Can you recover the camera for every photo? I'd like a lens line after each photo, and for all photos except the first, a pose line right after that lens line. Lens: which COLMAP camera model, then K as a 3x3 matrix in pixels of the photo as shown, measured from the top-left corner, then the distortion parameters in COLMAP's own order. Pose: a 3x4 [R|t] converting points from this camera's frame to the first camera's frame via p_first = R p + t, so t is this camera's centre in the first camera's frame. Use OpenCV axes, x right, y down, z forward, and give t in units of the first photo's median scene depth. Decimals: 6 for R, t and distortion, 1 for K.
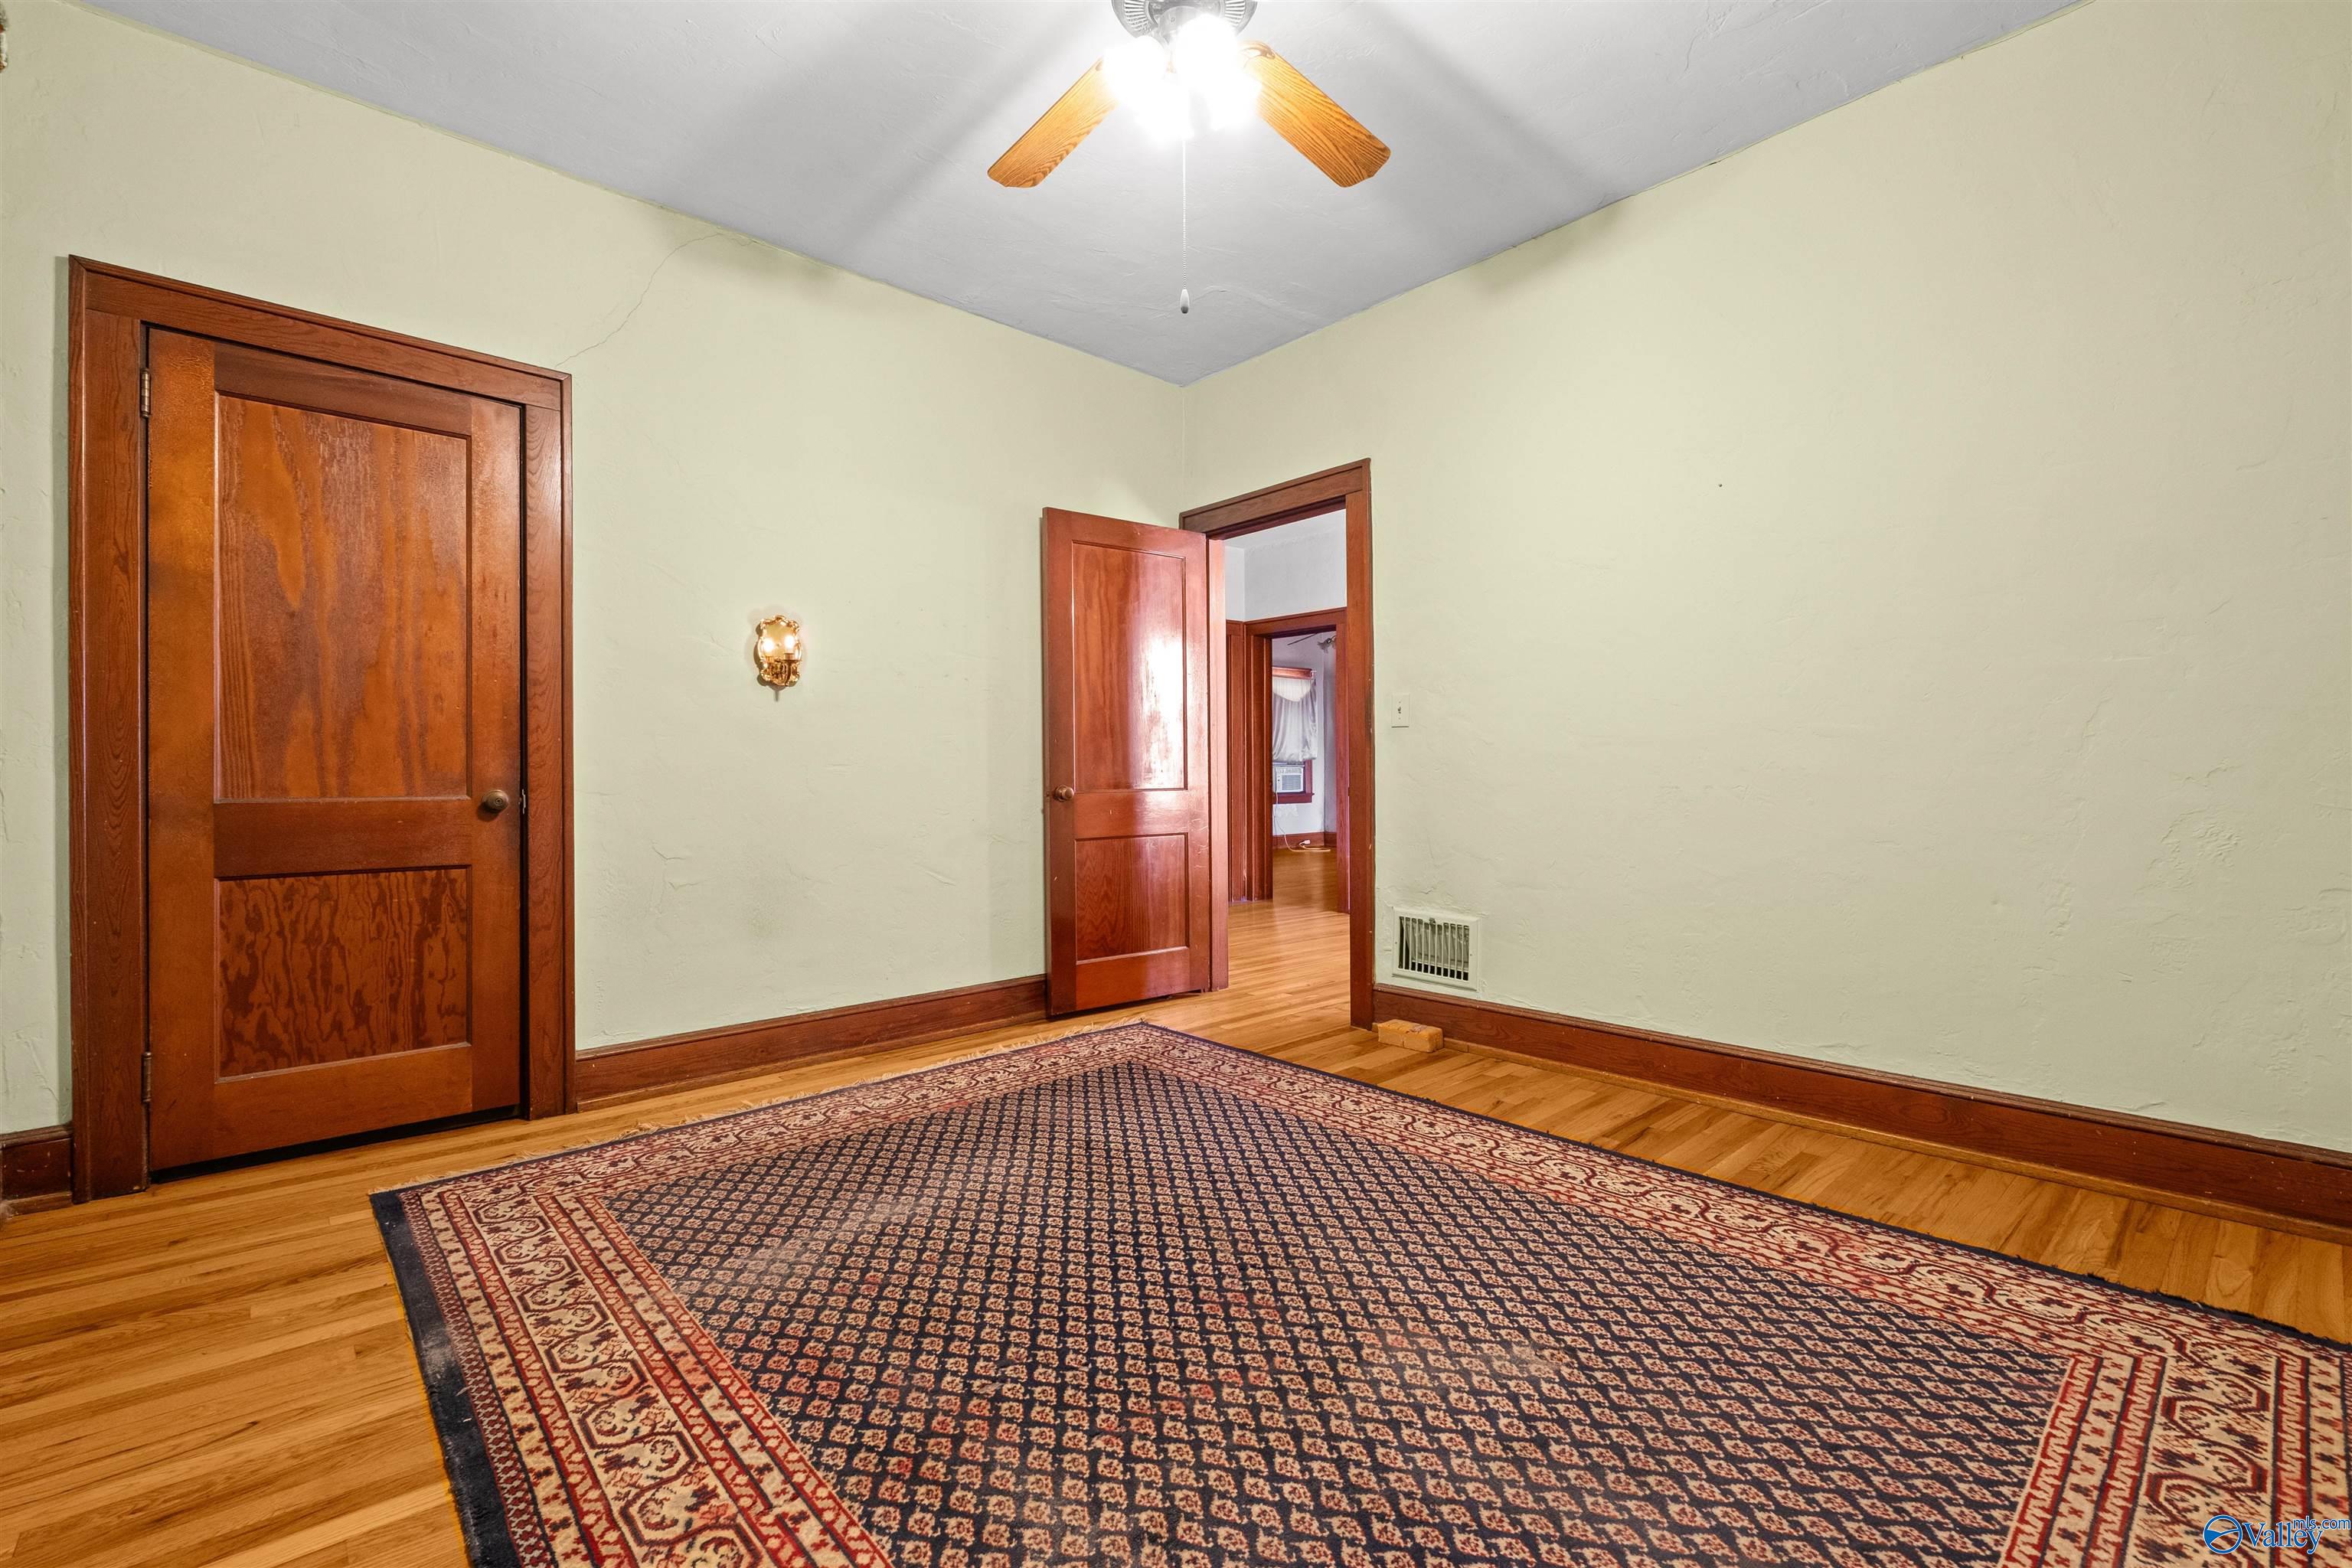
lens RADIAL K [[1040.4, 0, 1175.9], [0, 1040.4, 776.7], [0, 0, 1]] dist [0.003209, -0.000529]
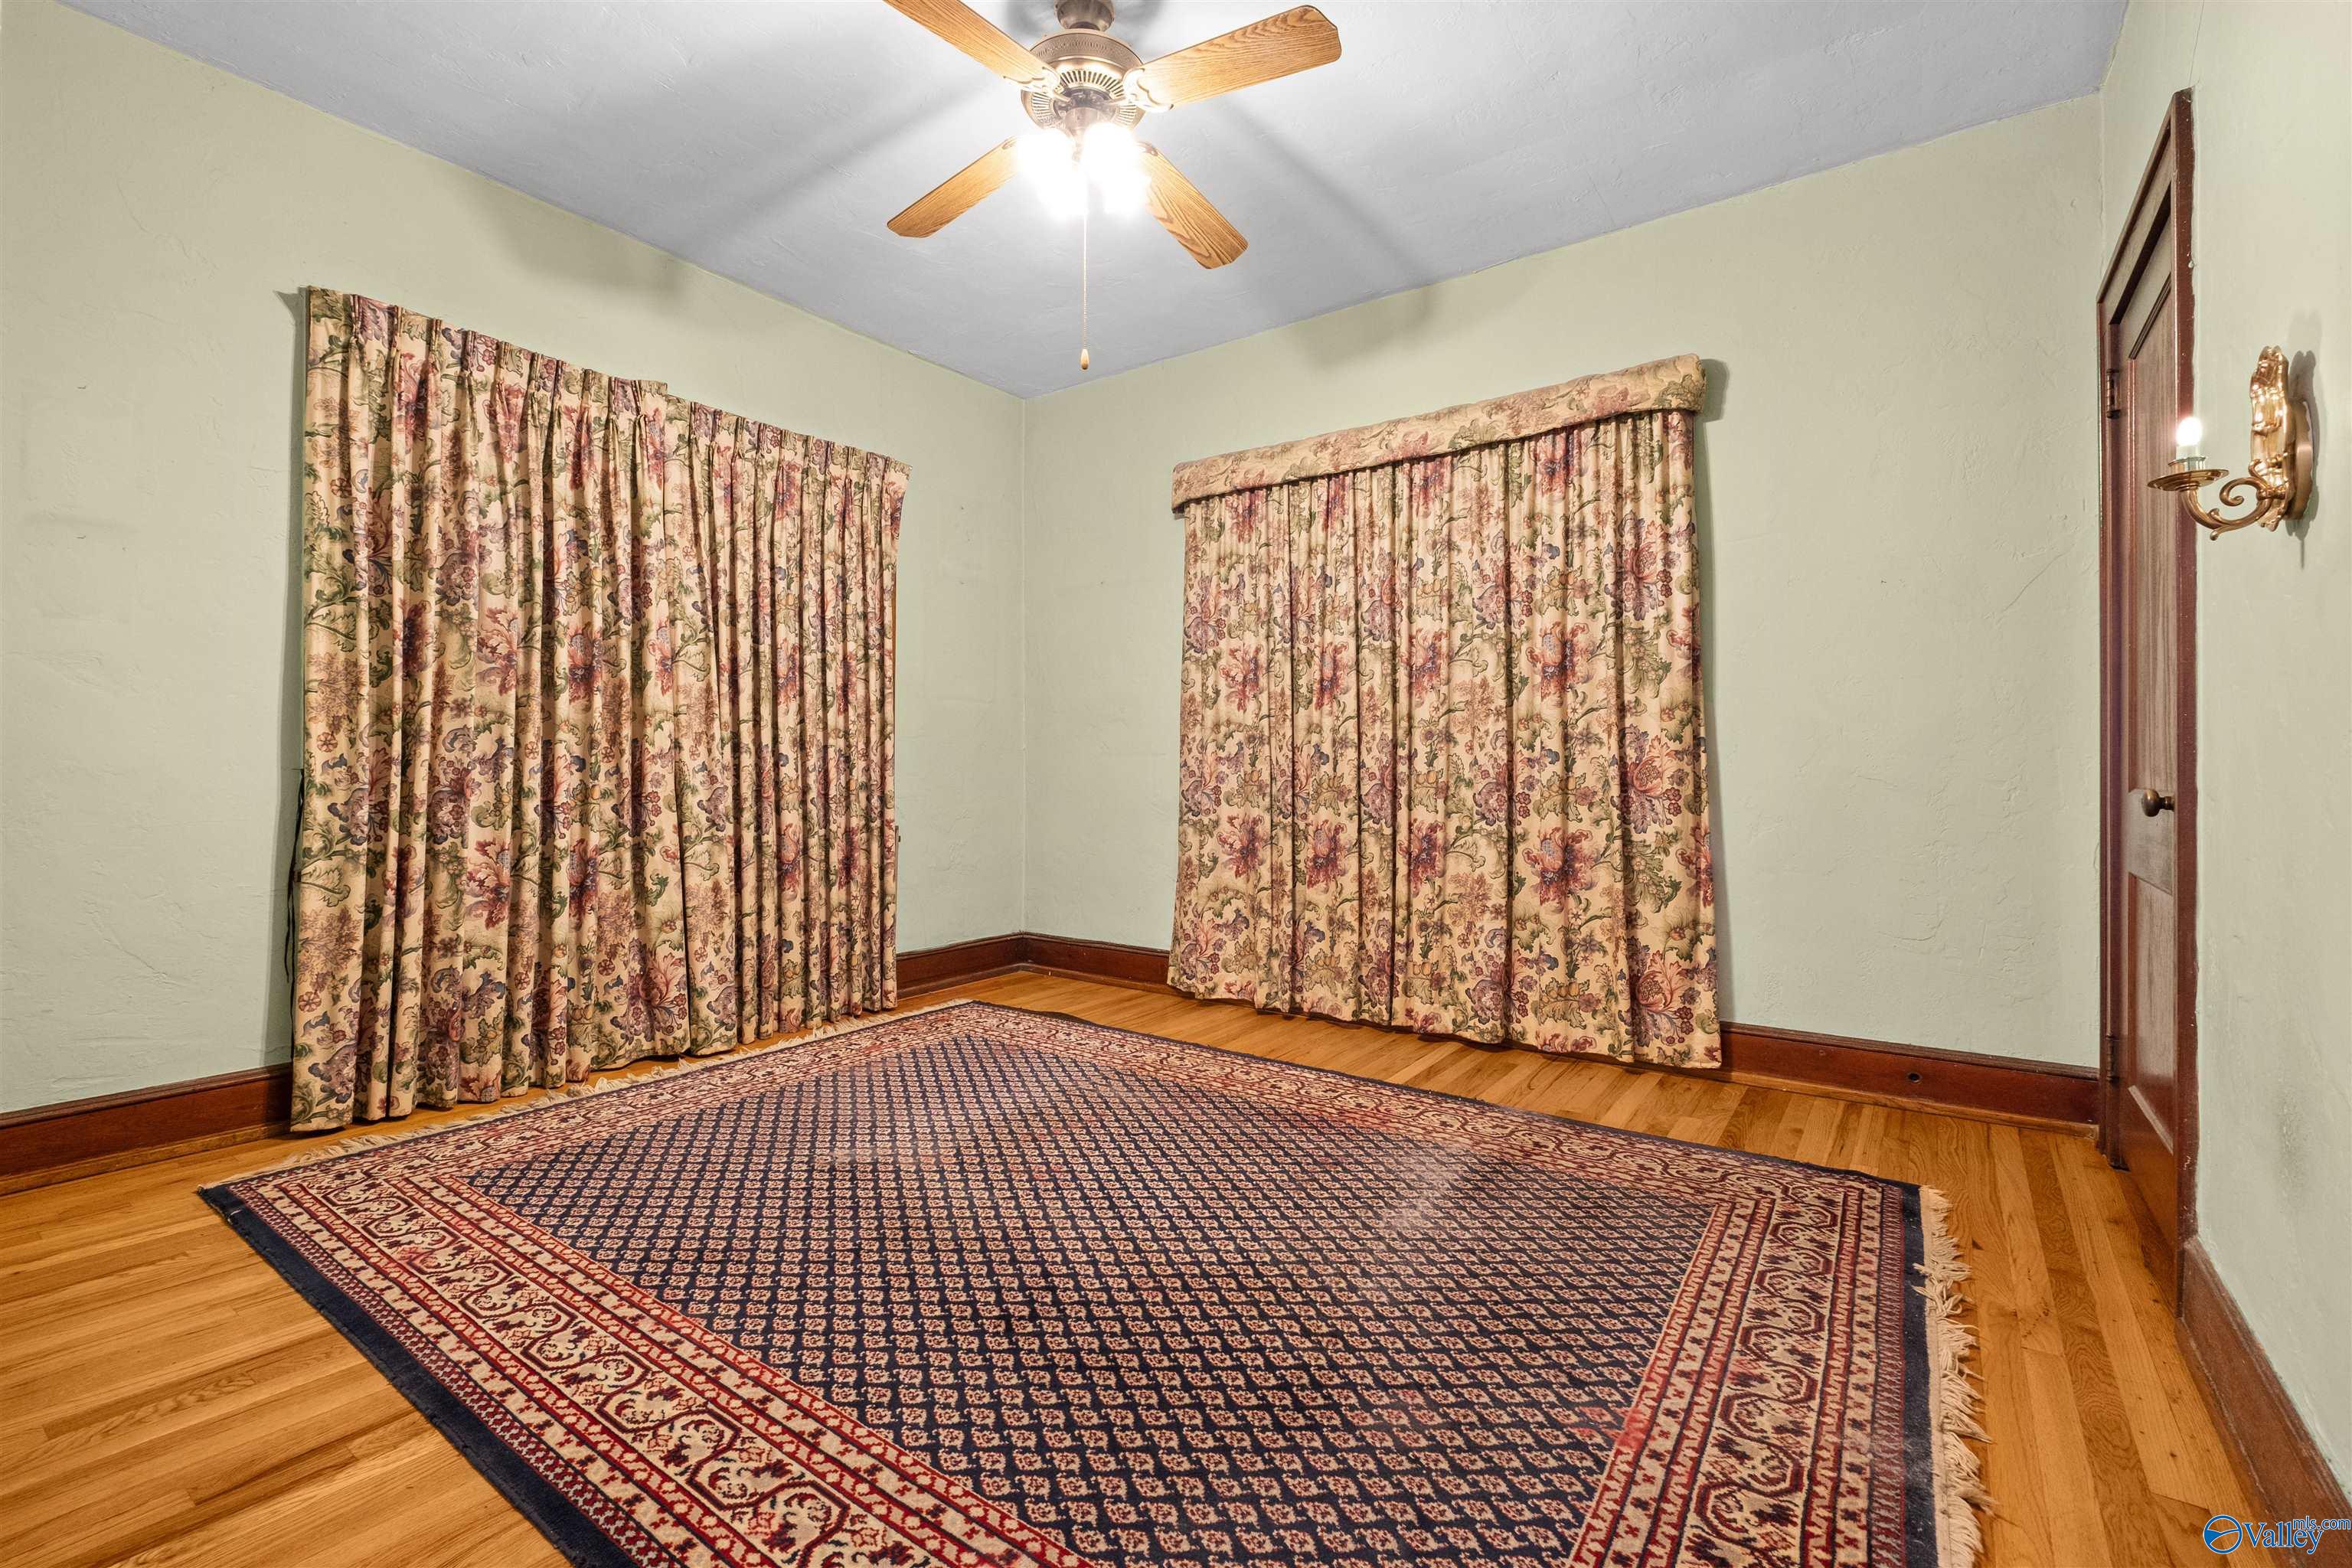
lens RADIAL K [[1040.4, 0, 1175.9], [0, 1040.4, 776.7], [0, 0, 1]] dist [0.003209, -0.000529]
pose [[-0.977611, 0.005876, -0.210337, 0.137999], [0.003414, 0.999921, 0.012067, -0.004414], [0.210391, 0.011079, -0.977554, 1.932542]]
